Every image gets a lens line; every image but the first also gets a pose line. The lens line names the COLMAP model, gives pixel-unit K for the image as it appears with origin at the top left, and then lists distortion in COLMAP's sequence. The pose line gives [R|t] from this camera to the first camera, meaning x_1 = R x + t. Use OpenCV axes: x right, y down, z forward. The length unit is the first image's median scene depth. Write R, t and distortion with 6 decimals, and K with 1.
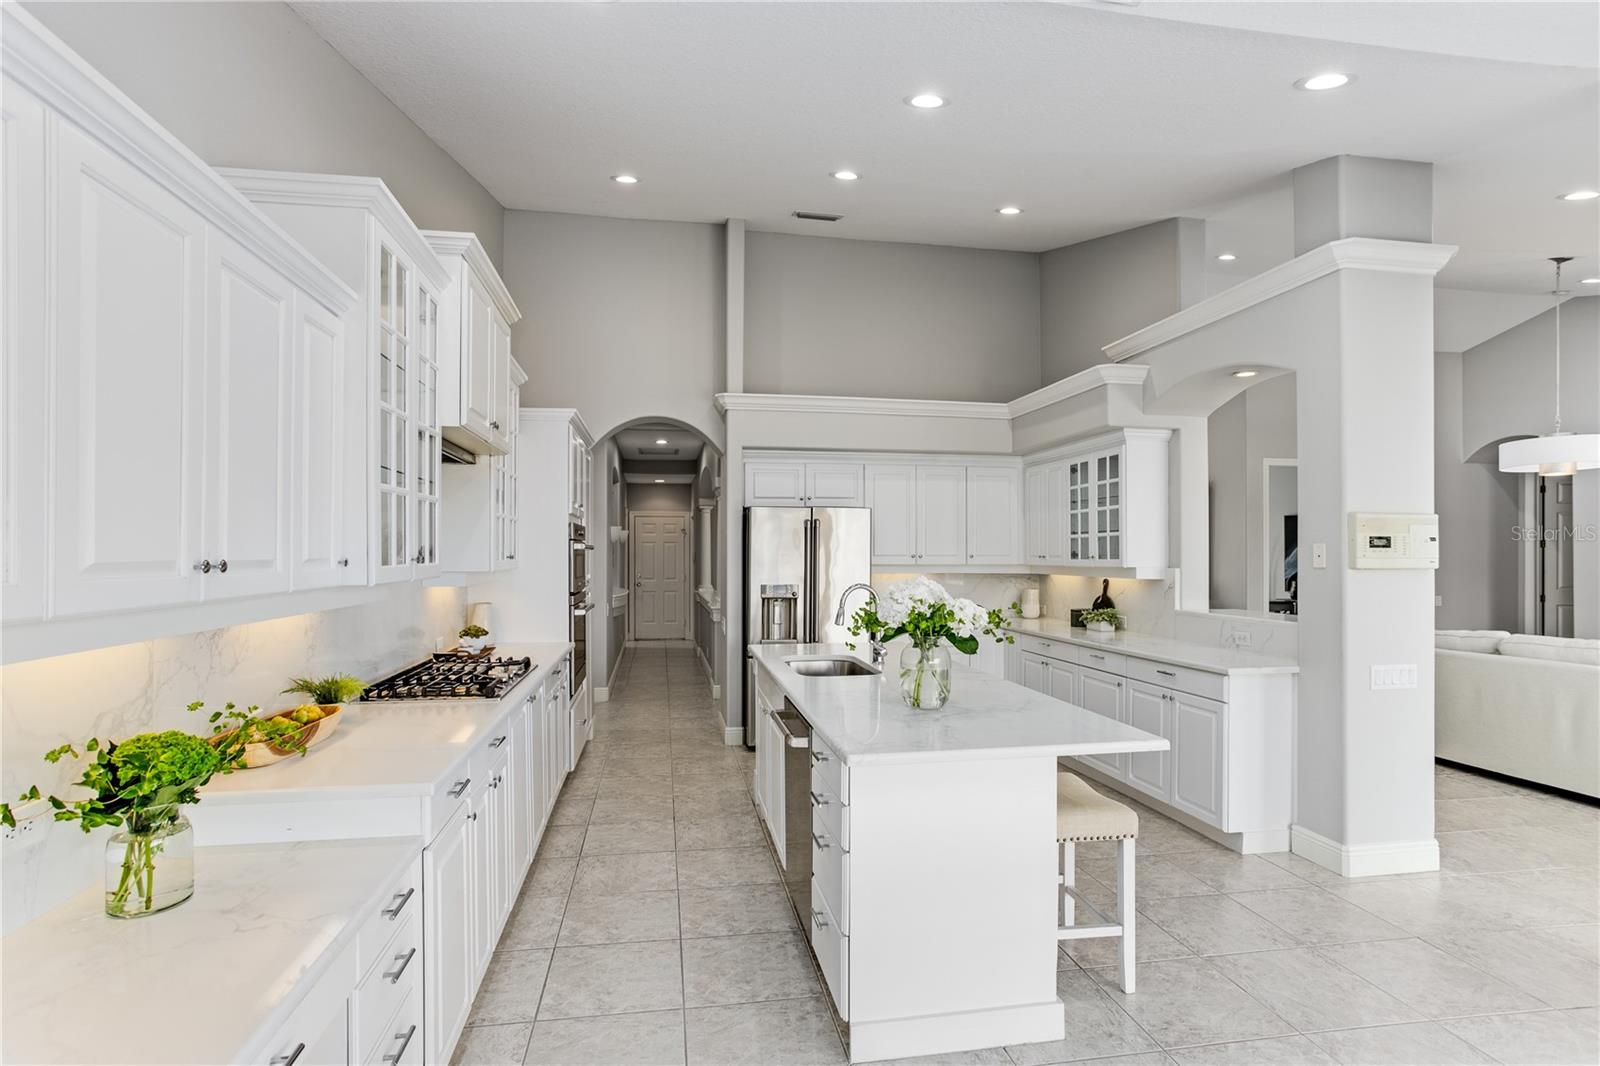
lens RADIAL K [[789.0, 0, 802.7], [0, 789.0, 549.7], [0, 0, 1]] dist [-0.051083, 0.029599]
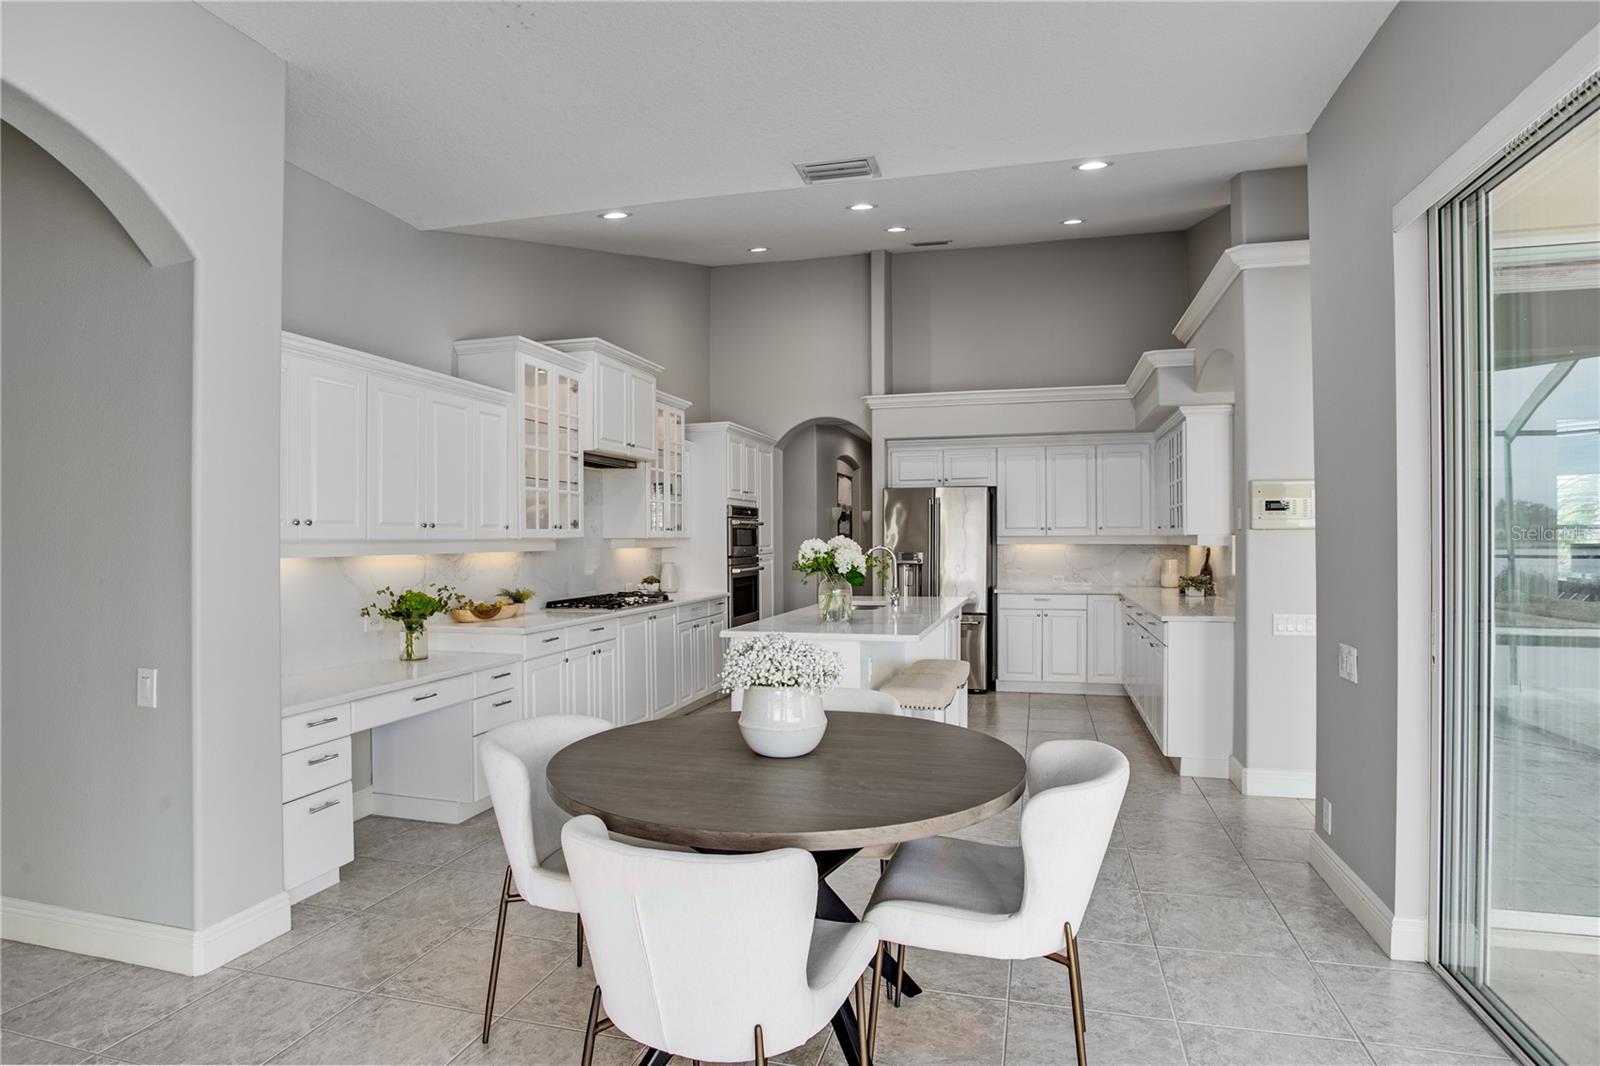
lens RADIAL K [[861.8, 0, 815.2], [0, 861.8, 538.2], [0, 0, 1]] dist [-0.060741, 0.000032]
pose [[0.908538, -0.007595, -0.417734, 0.604505], [0.009424, 0.999953, 0.002315, 0.027231], [0.417696, -0.006040, 0.908567, -0.390065]]
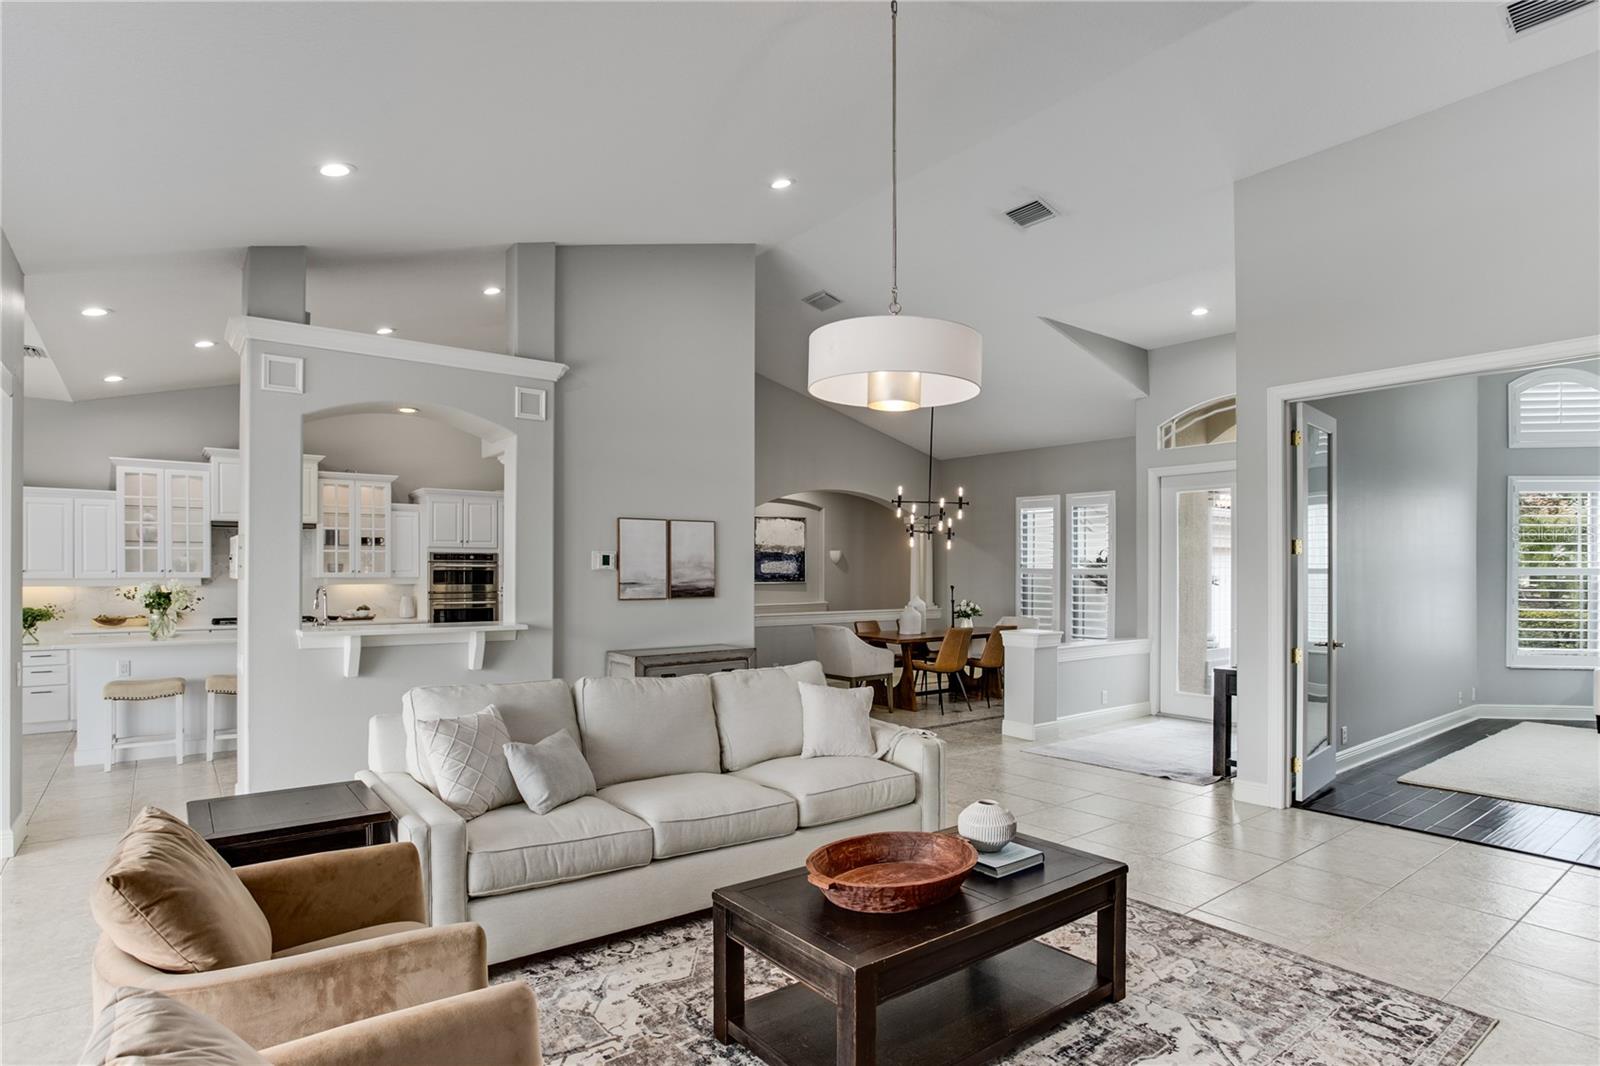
lens RADIAL K [[844.8, 0, 798.8], [0, 844.8, 564.2], [0, 0, 1]] dist [-0.016482, 0.000695]
pose [[0.459127, -0.010263, -0.888312, 2.282912], [0.002281, 0.999944, -0.010373, 0.017554], [0.888368, 0.002736, 0.459124, 1.120457]]
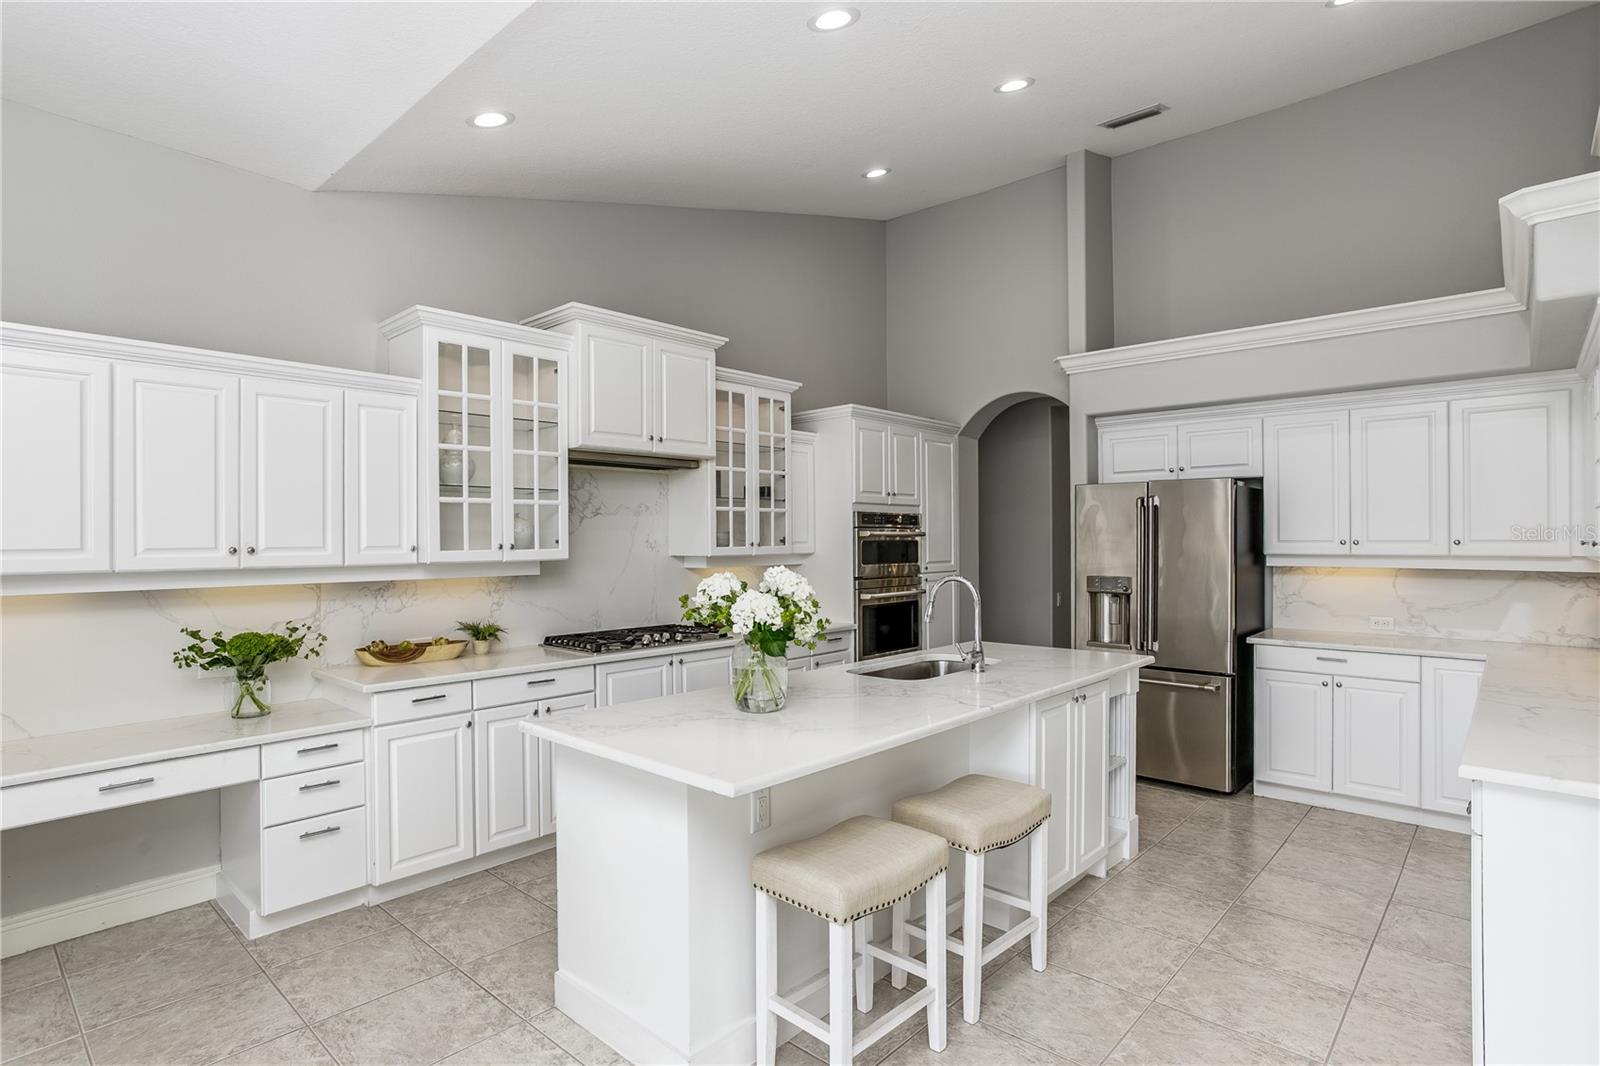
lens RADIAL K [[817.0, 0, 800.0], [0, 817.0, 533.0], [0, 0, 1]] dist [-0.032938, 0.001415]
pose [[0.612537, -0.013842, -0.790321, 0.689560], [0.010691, 0.999900, -0.009227, 0.004609], [0.790370, -0.002797, 0.612624, 0.338228]]
